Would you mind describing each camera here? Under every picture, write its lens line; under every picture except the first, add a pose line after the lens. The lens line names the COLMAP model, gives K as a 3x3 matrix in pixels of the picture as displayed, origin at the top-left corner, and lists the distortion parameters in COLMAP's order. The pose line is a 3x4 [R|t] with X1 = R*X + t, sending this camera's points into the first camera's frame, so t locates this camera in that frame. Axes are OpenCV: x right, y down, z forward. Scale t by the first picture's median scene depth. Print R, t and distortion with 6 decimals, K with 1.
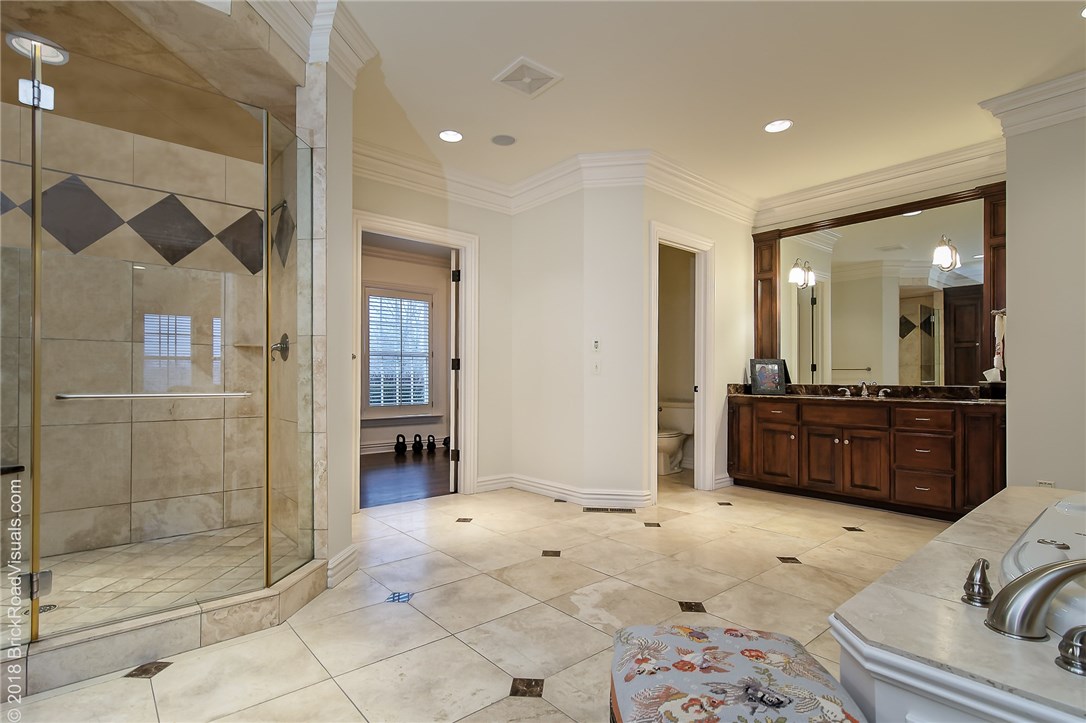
lens RADIAL K [[519.5, 0, 537.5], [0, 519.5, 370.1], [0, 0, 1]] dist [0.002831, 0.000346]
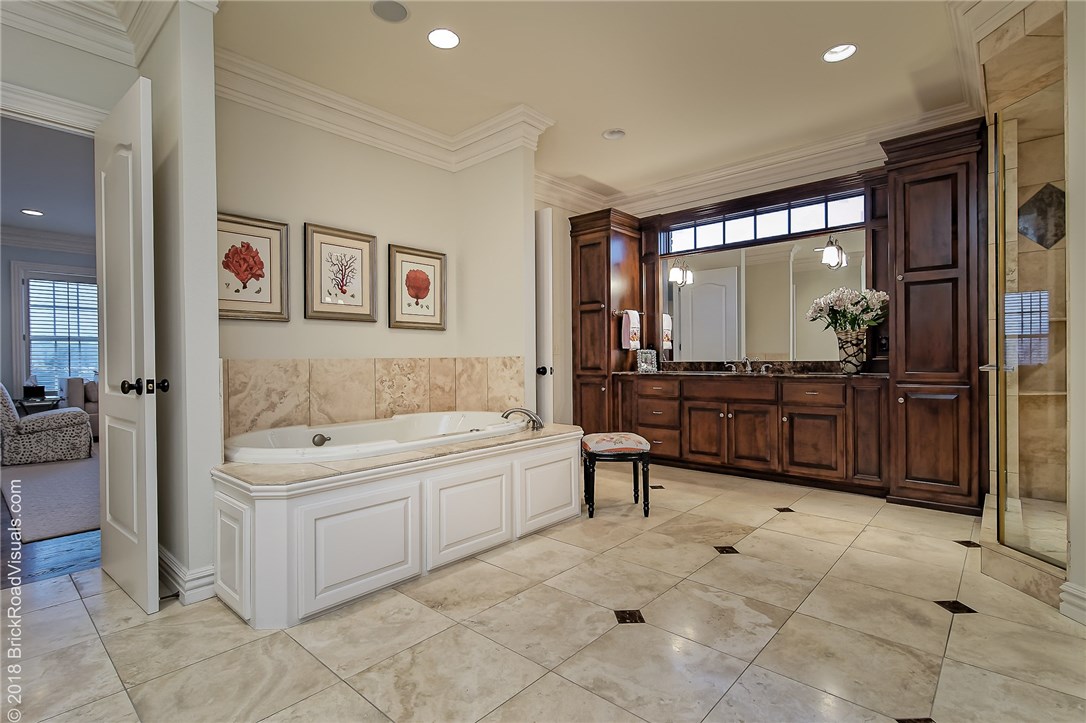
lens RADIAL K [[519.5, 0, 544.2], [0, 519.5, 360.4], [0, 0, 1]] dist [0.002831, 0.000346]
pose [[-0.988688, 0.008888, -0.149724, 0.572174], [0.010589, 0.999888, -0.010563, 0.030352], [0.149613, -0.012029, -0.988671, 1.870600]]
